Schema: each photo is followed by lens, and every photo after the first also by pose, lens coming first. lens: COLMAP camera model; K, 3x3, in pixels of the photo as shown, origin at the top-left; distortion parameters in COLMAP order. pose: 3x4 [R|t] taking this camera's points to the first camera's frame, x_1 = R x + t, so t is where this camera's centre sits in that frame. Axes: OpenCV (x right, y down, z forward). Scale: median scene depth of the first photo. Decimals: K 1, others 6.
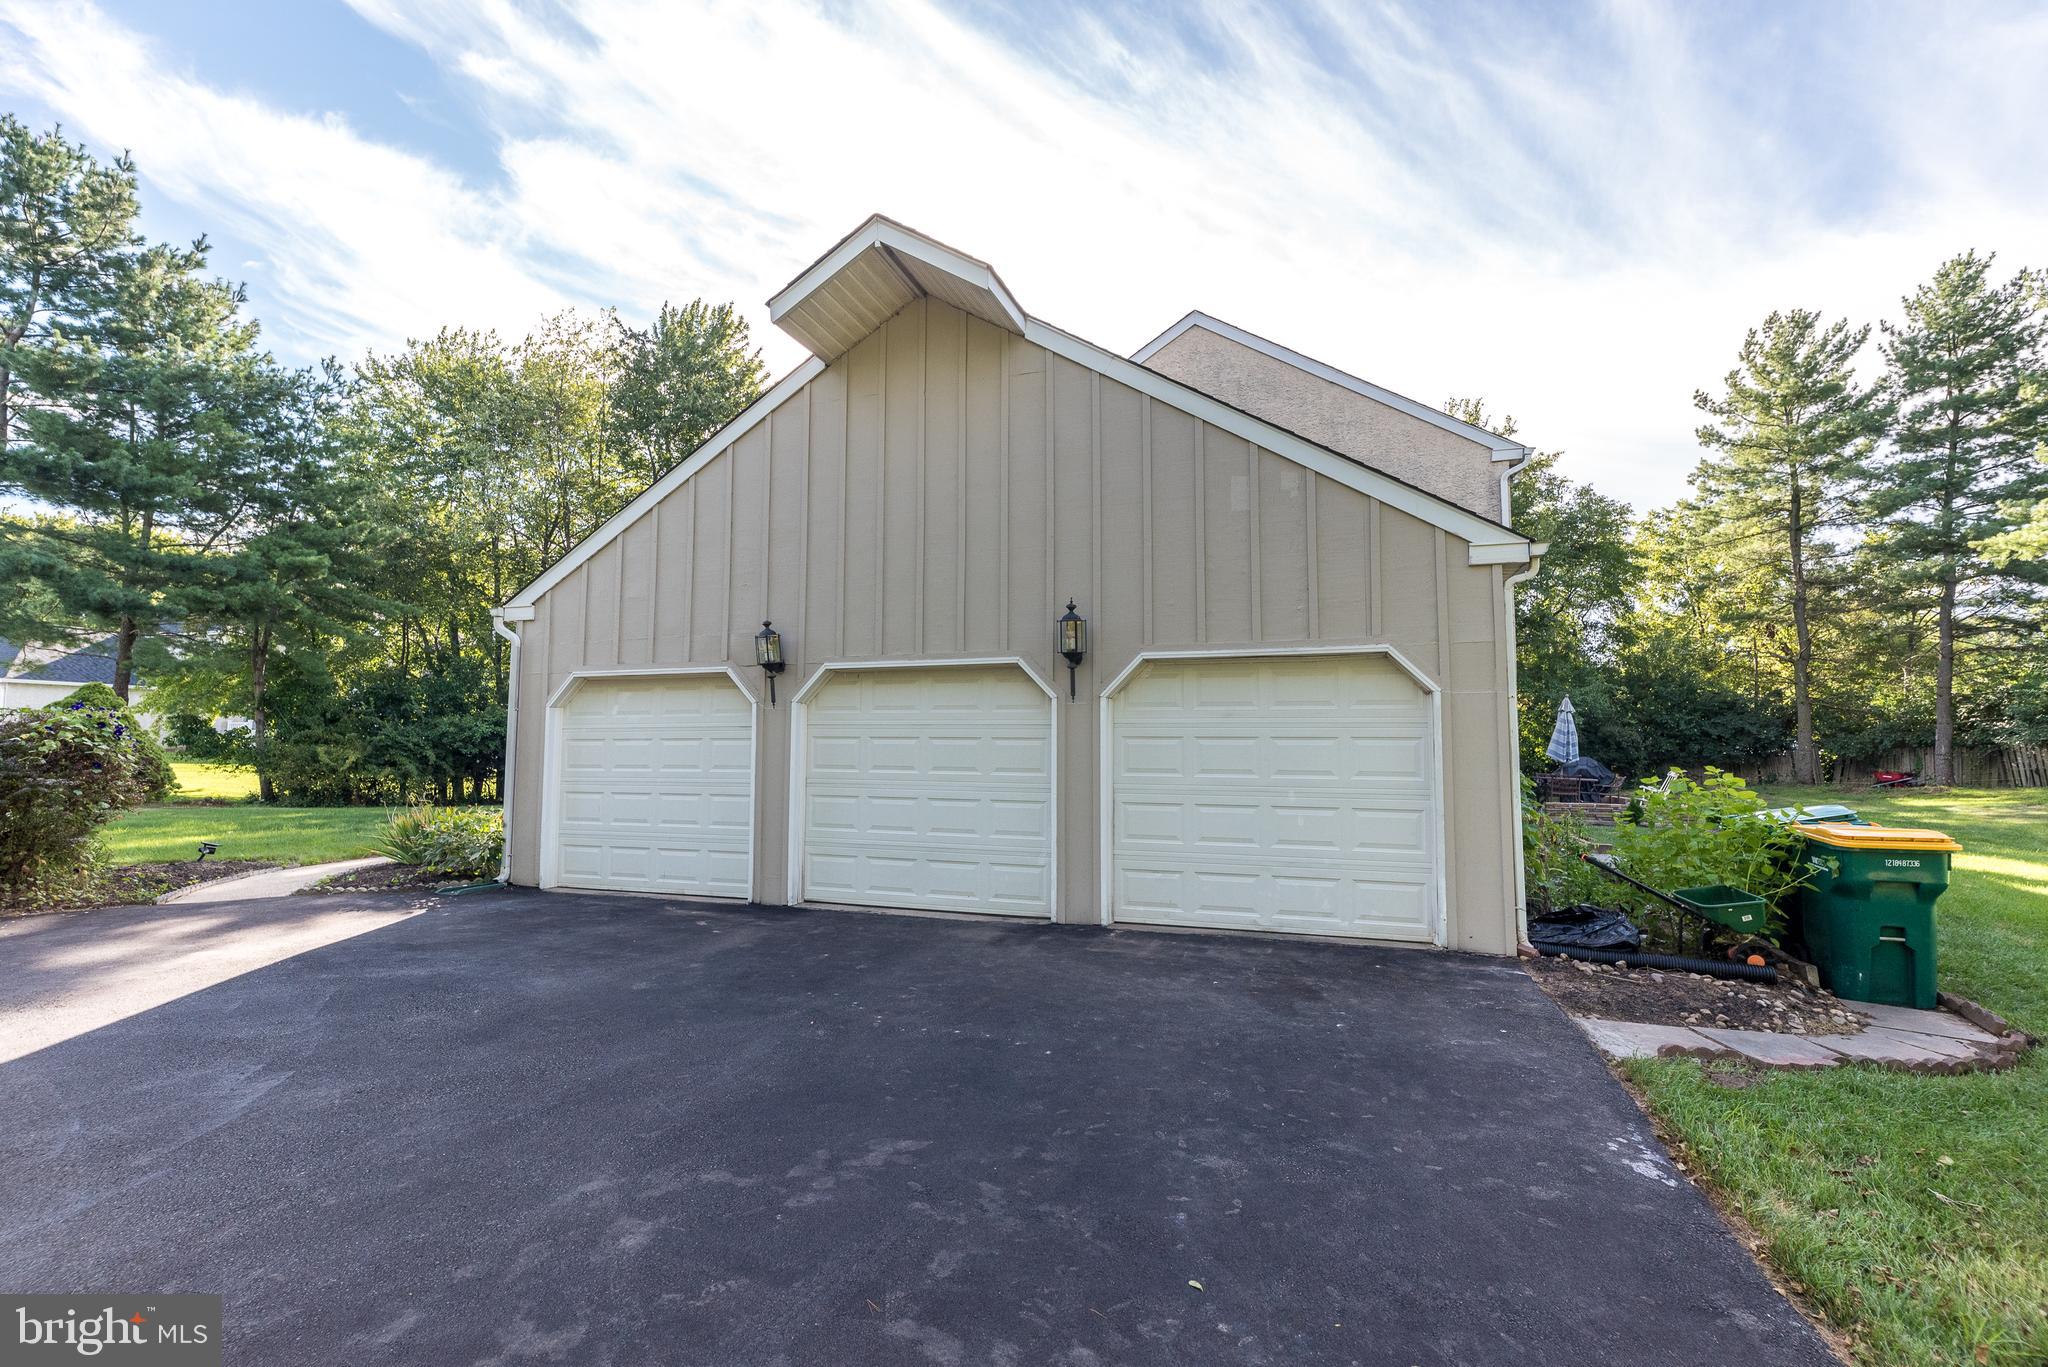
lens RADIAL K [[900.8, 0, 1015.6], [0, 900.8, 687.6], [0, 0, 1]] dist [0.001679, 0.001159]
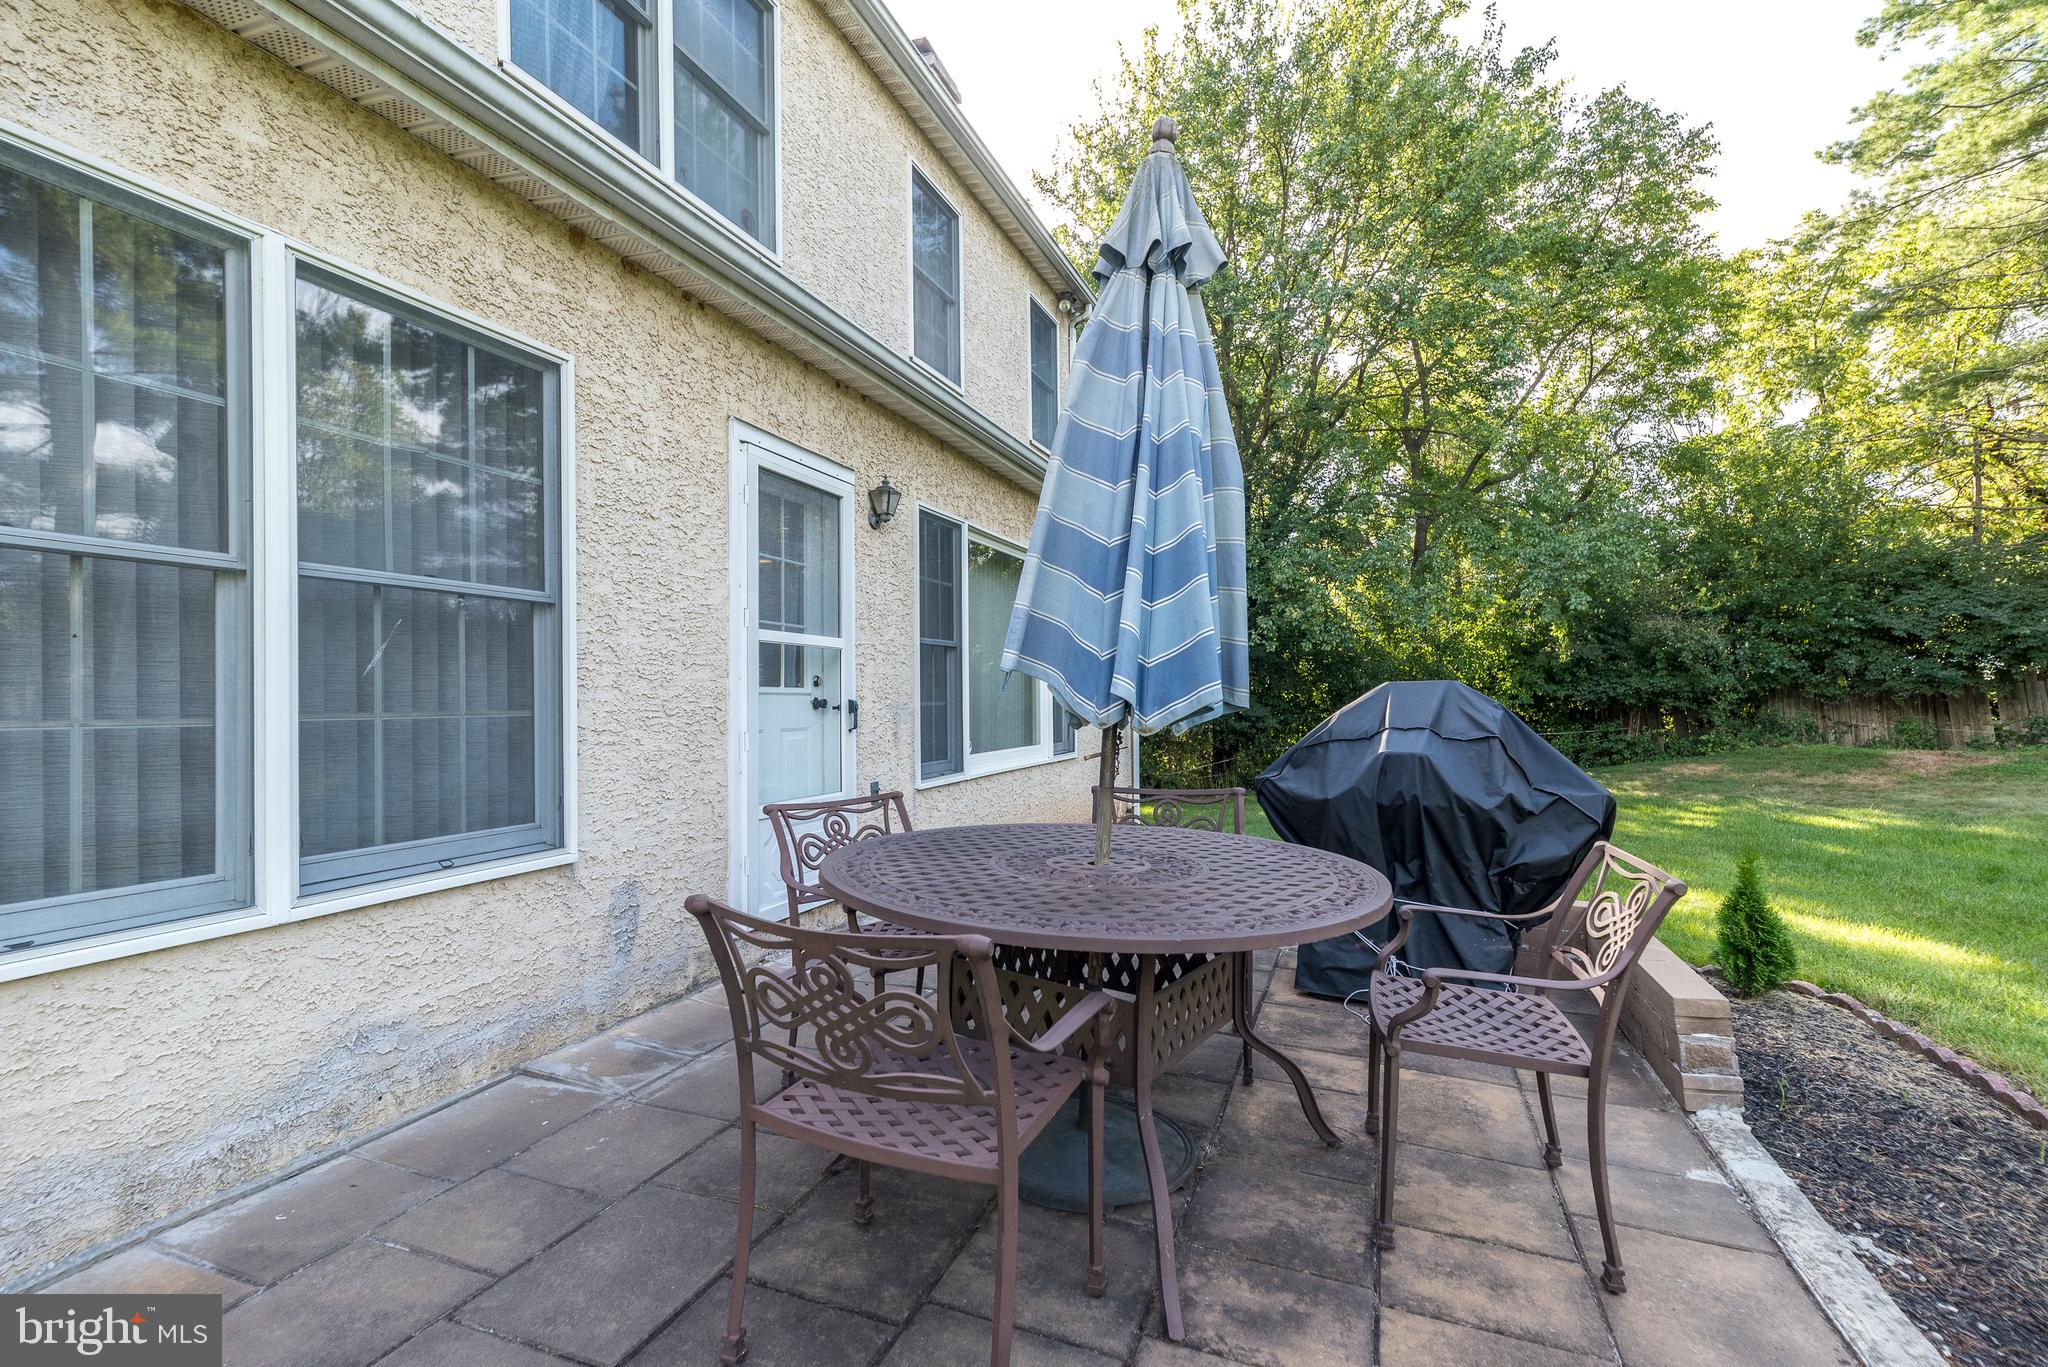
lens RADIAL K [[900.8, 0, 1031.8], [0, 900.8, 691.0], [0, 0, 1]] dist [0.001679, 0.001159]
pose [[0.999148, -0.017922, -0.037181, 0.357656], [0.020301, 0.997704, 0.064614, 0.042784], [0.035938, -0.065313, 0.997217, 0.527347]]
